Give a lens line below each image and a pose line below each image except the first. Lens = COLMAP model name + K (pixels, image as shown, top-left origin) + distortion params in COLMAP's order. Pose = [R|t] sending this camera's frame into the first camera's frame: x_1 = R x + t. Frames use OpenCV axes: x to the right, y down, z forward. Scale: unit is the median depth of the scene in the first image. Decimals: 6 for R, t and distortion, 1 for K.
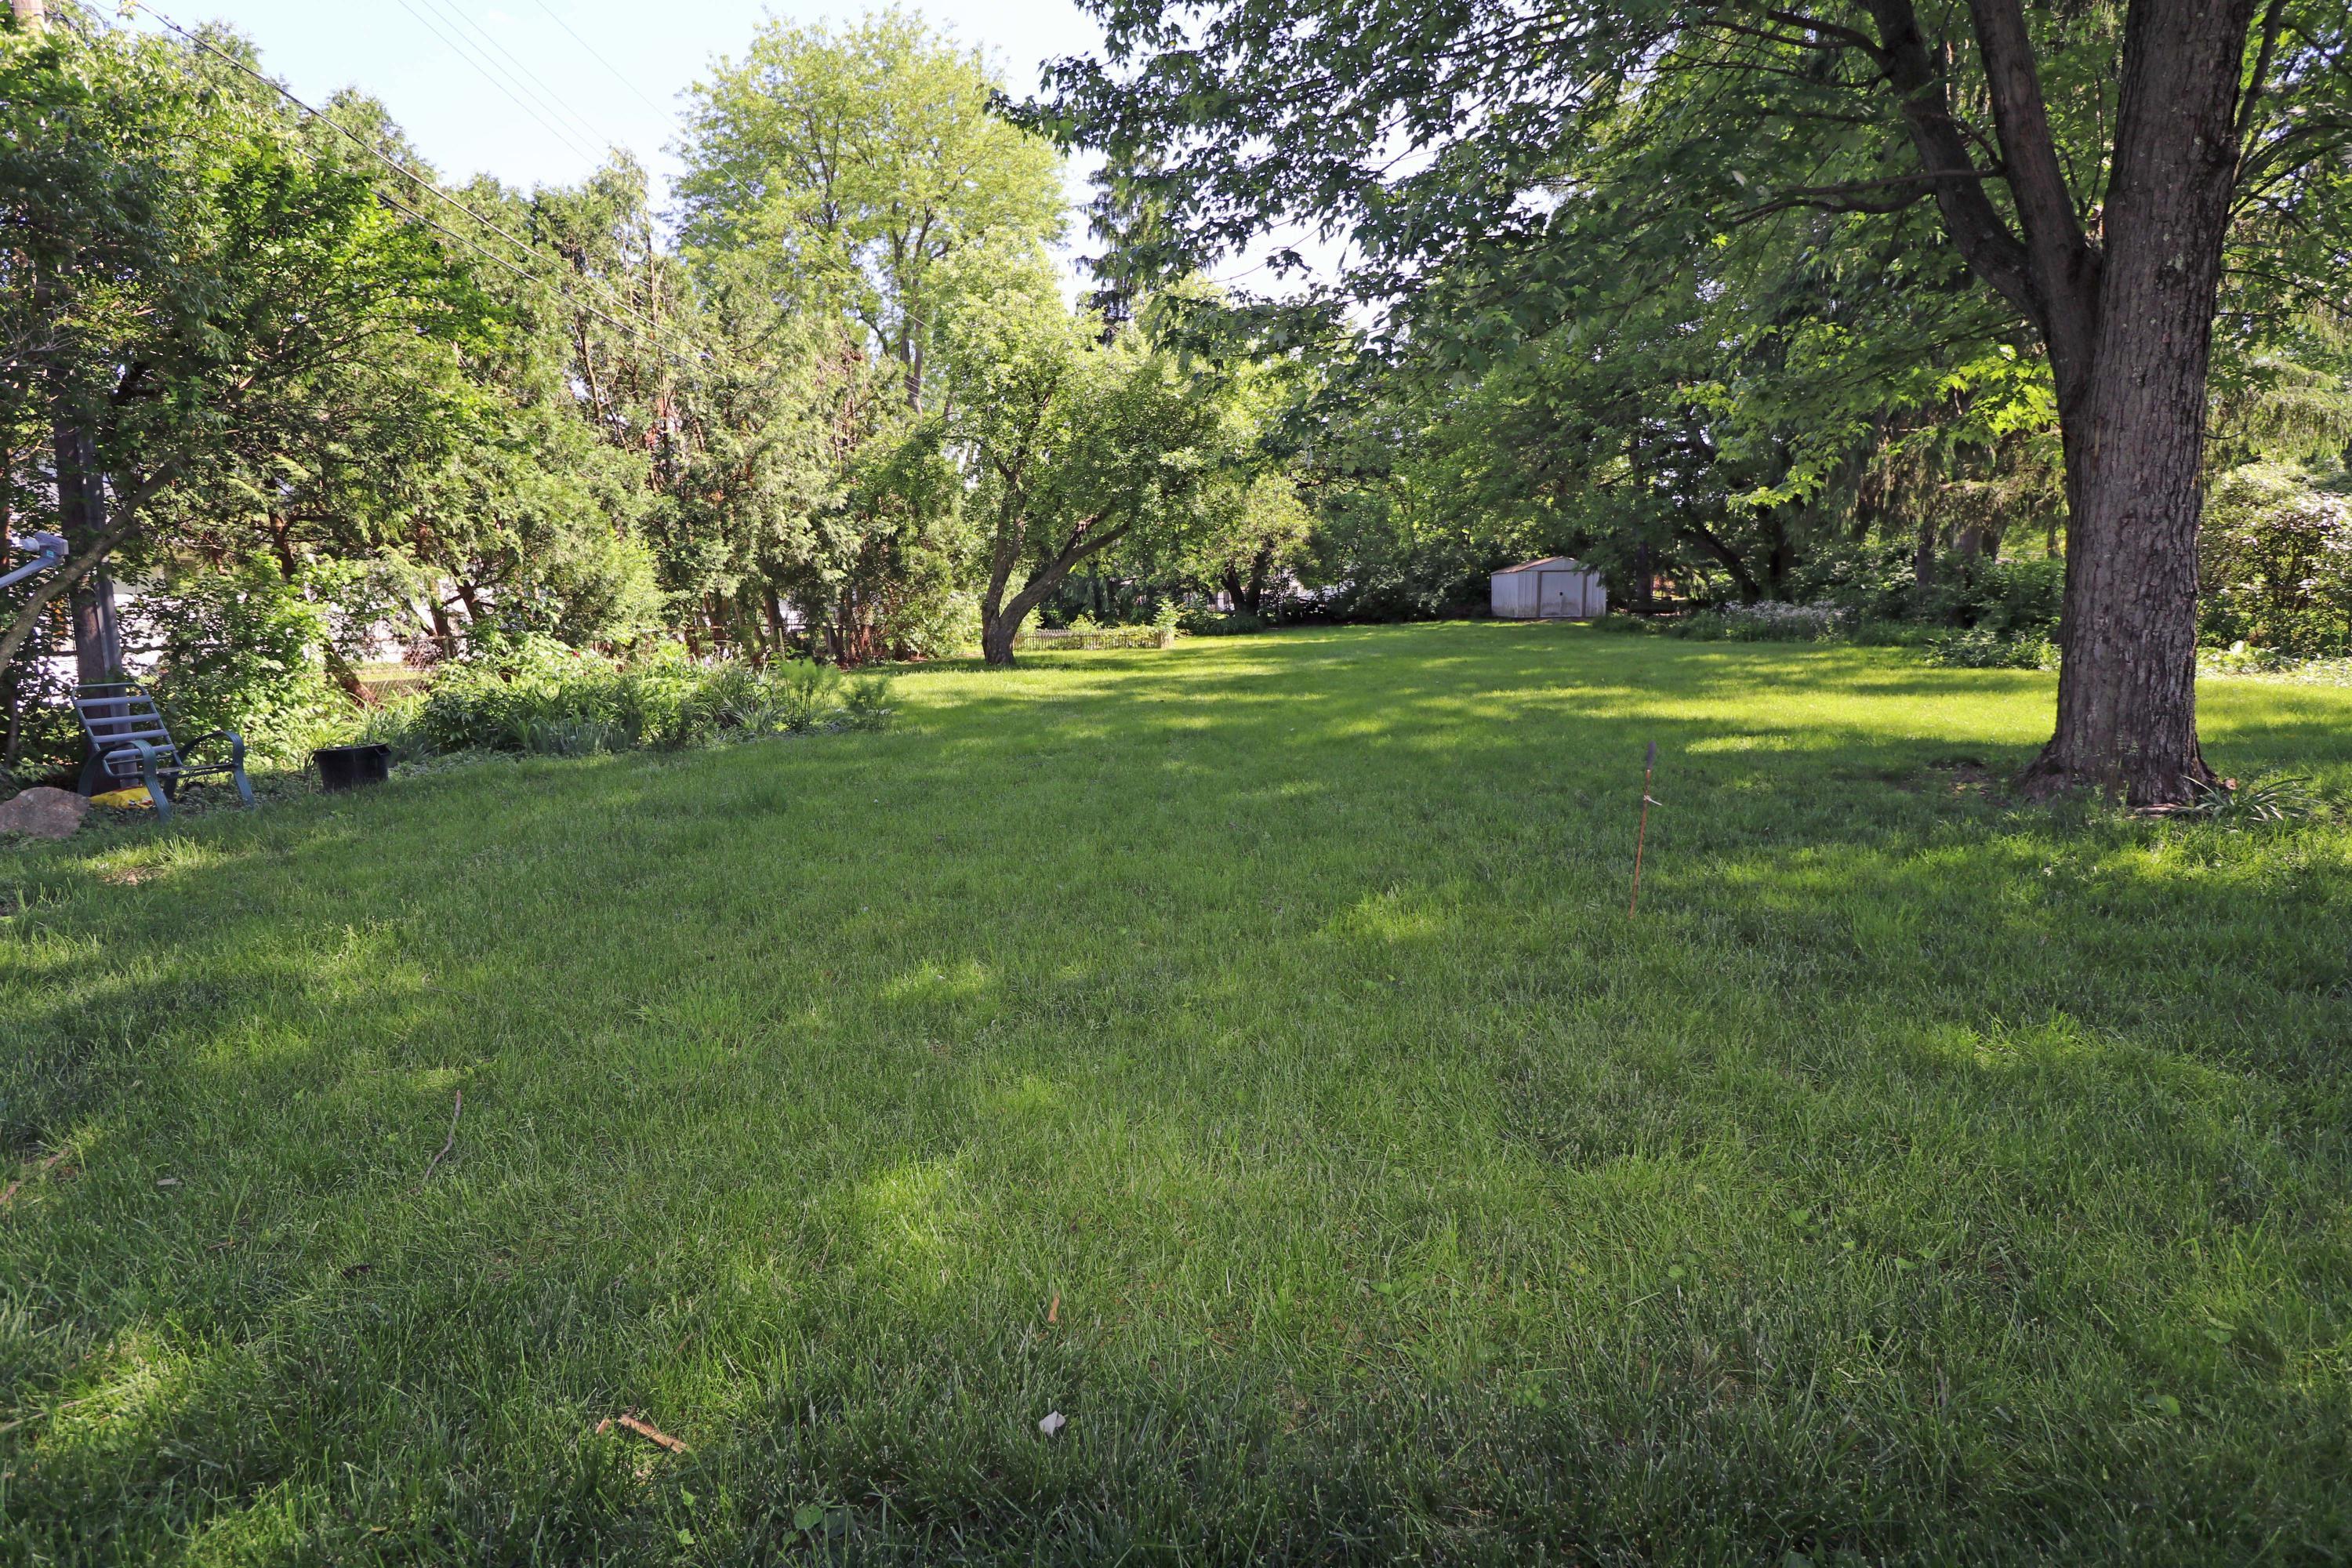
lens RADIAL K [[1171.2, 0, 1177.1], [0, 1171.2, 785.7], [0, 0, 1]] dist [-0.016303, 0.000149]
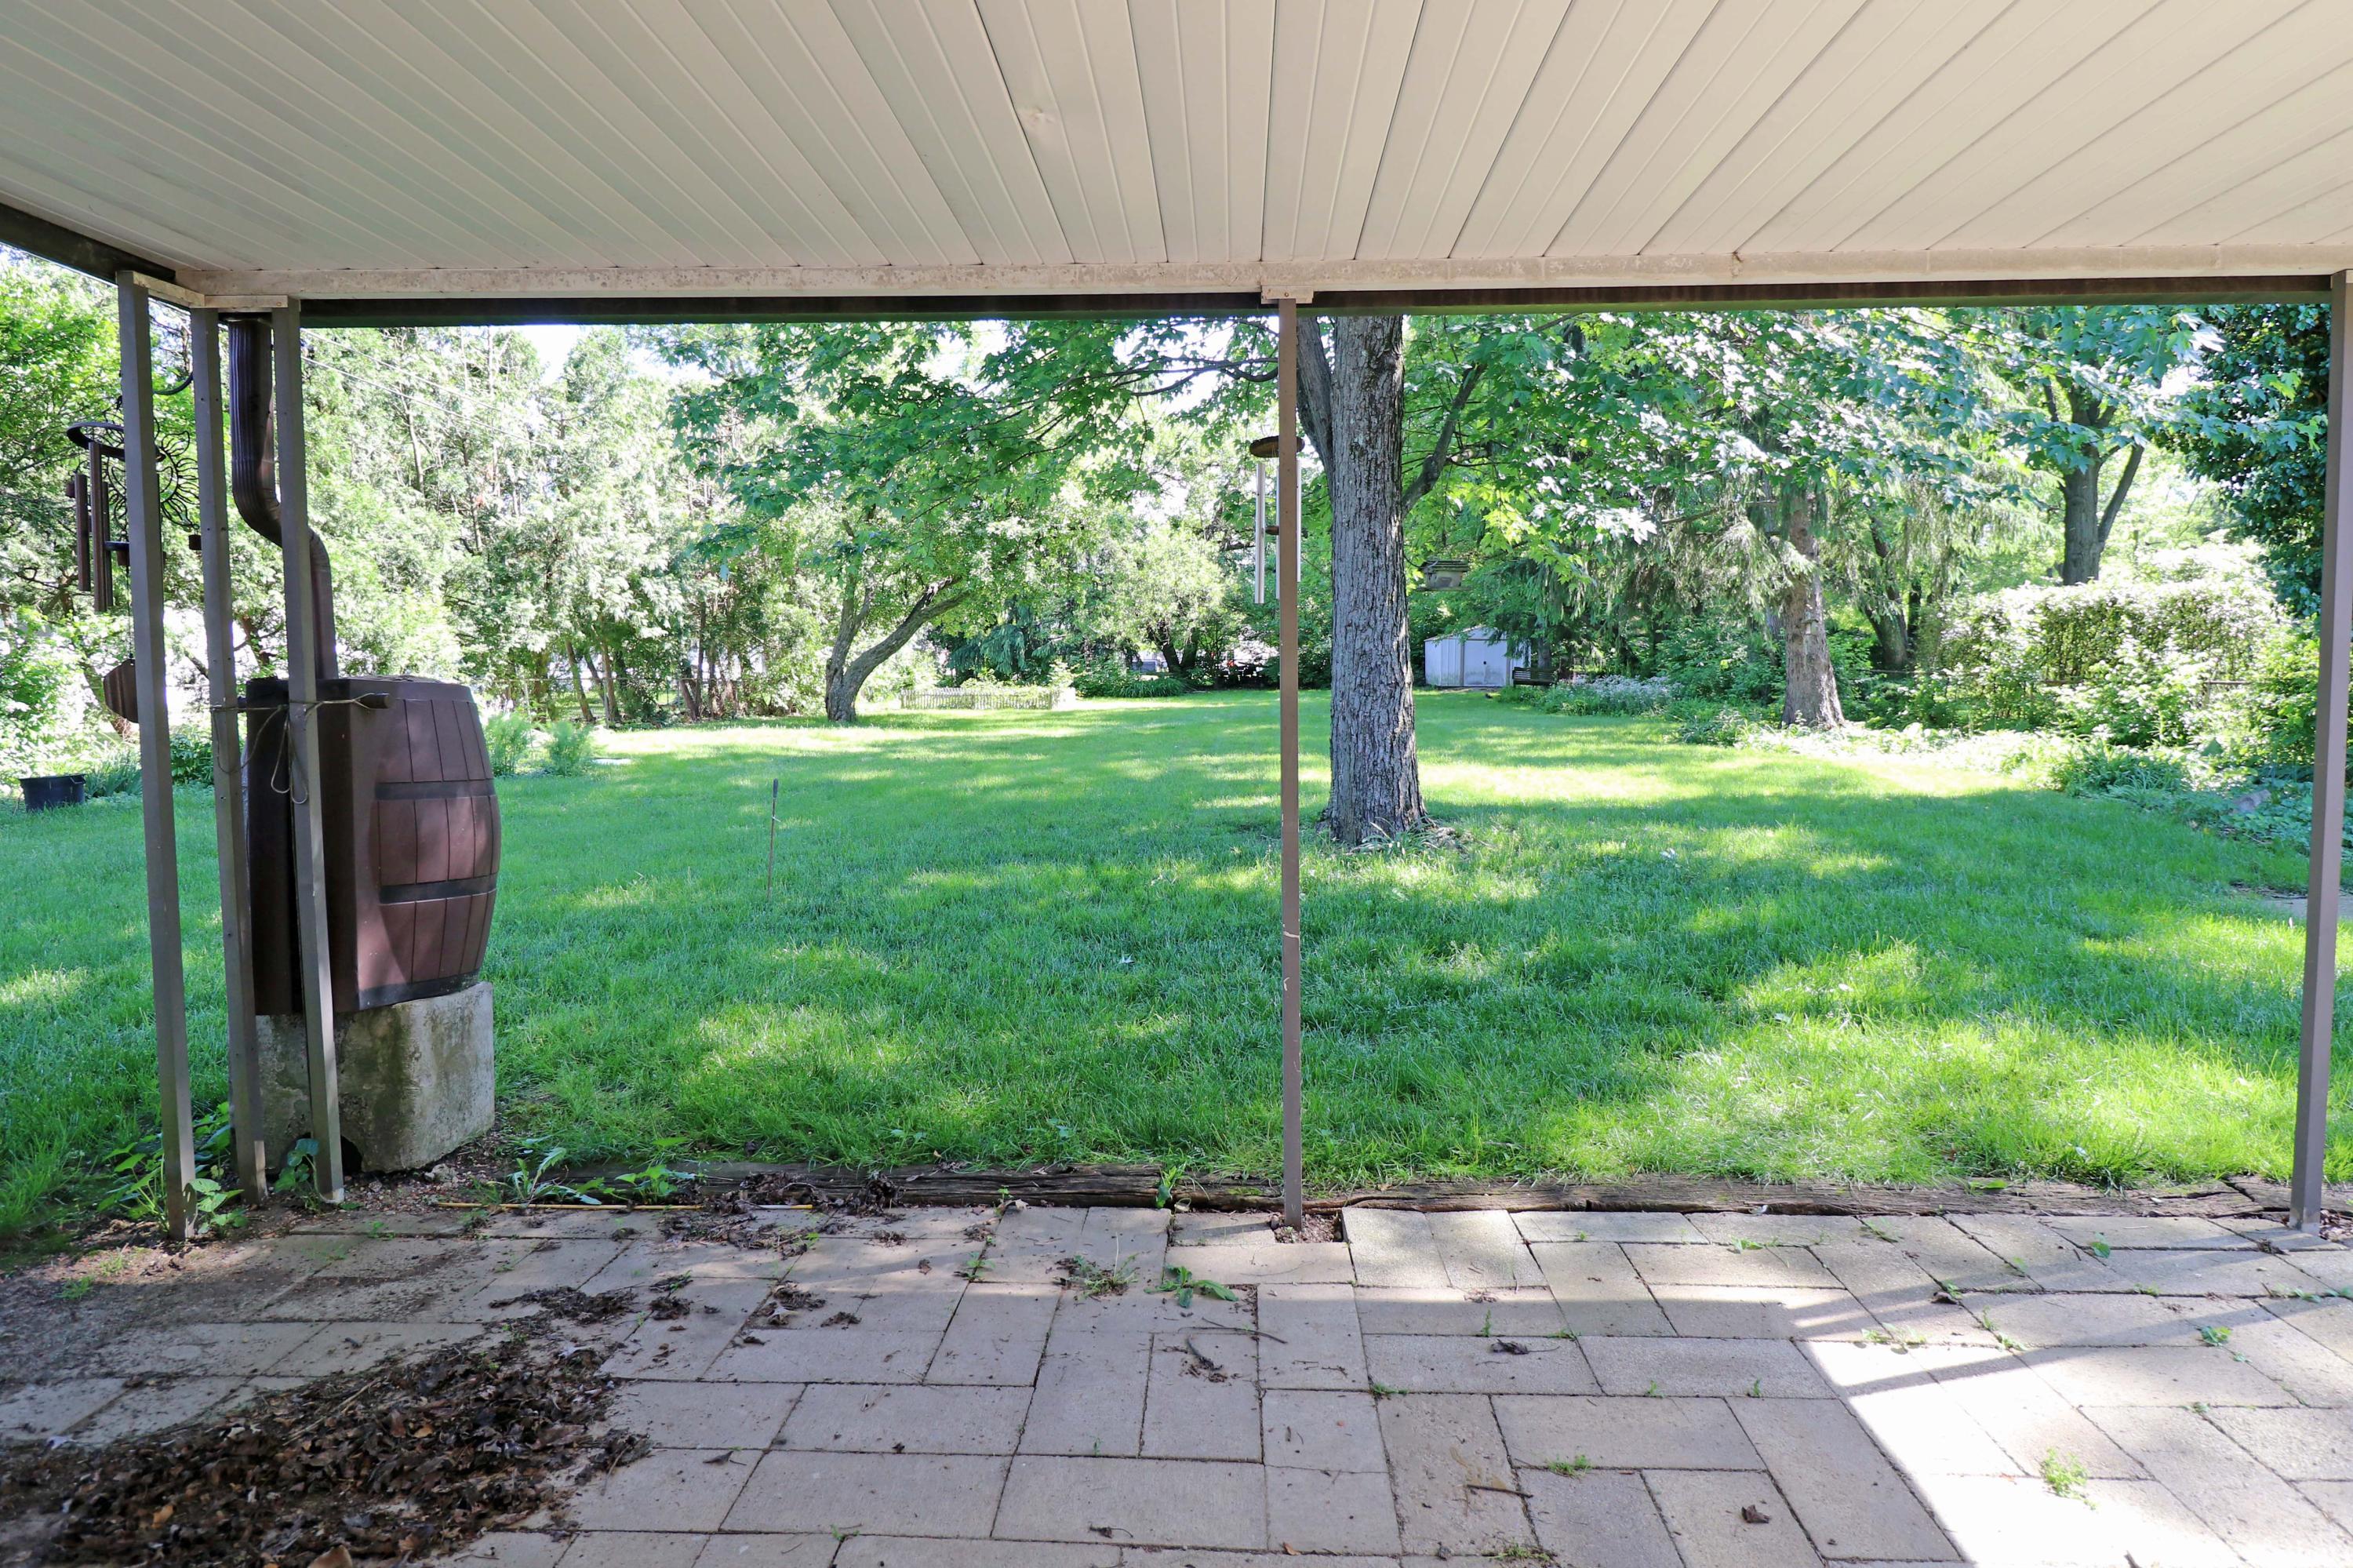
lens RADIAL K [[1247.2, 0, 1178.7], [0, 1247.2, 779.5], [0, 0, 1]] dist [-0.022774, -0.001738]
pose [[0.999655, 0.021642, 0.014914, 0.162700], [-0.020696, 0.997928, -0.060927, 0.008555], [-0.016202, 0.060597, 0.998031, -0.105720]]
